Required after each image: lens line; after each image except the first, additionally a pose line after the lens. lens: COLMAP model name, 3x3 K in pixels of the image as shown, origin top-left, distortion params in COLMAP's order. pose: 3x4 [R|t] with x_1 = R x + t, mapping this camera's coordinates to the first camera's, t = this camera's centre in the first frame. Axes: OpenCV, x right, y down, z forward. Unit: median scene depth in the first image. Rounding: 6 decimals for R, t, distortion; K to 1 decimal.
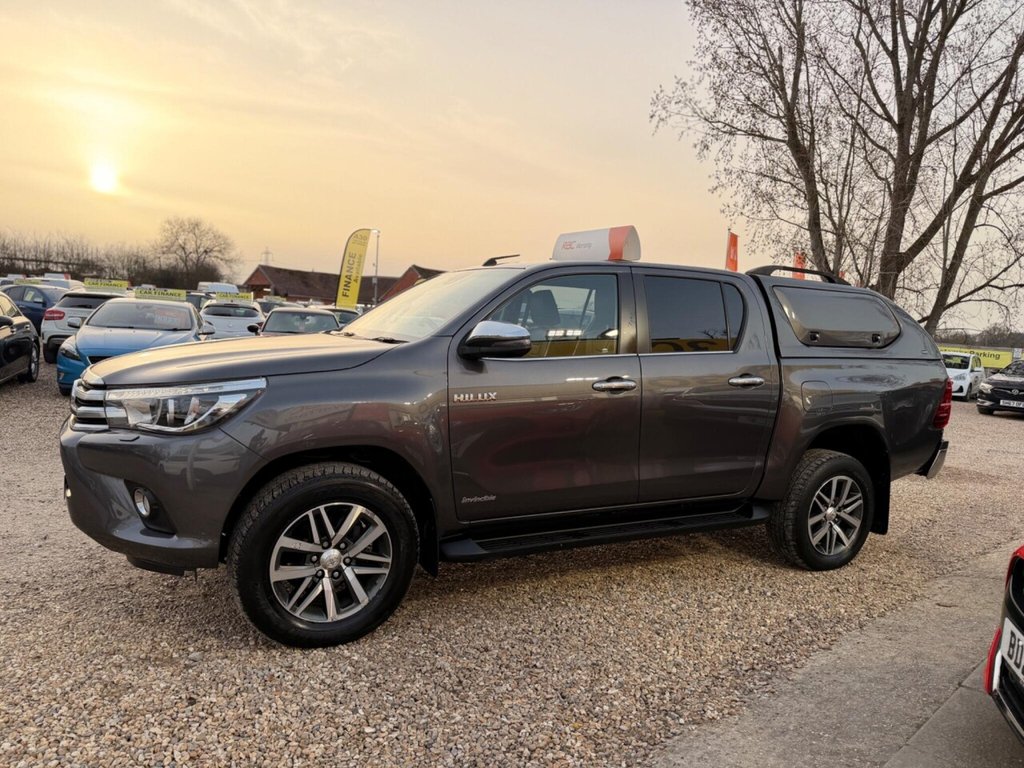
lens RADIAL K [[719.5, 0, 516.8], [0, 719.5, 392.8], [0, 0, 1]] dist [0.034497, -0.045334]
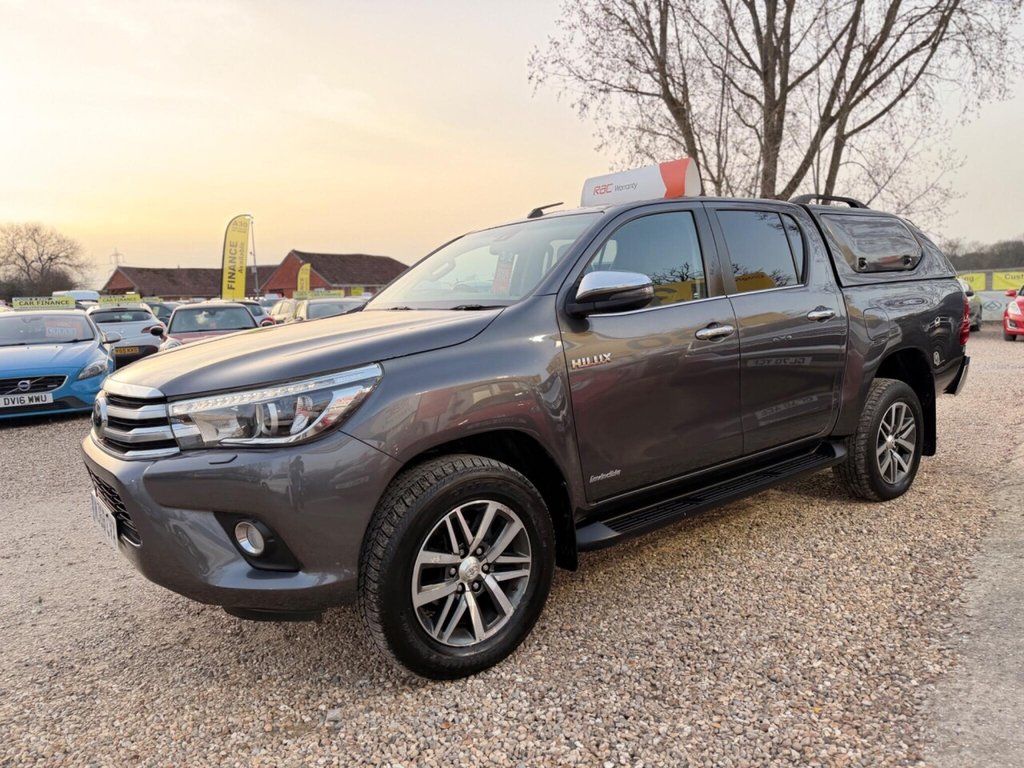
lens RADIAL K [[719.5, 0, 520.4], [0, 719.5, 381.6], [0, 0, 1]] dist [0.034497, -0.045334]
pose [[0.980022, -0.121651, 0.157349, -0.253423], [0.118229, 0.992504, 0.030960, -0.004984], [-0.159935, -0.011738, 0.987058, 0.135952]]
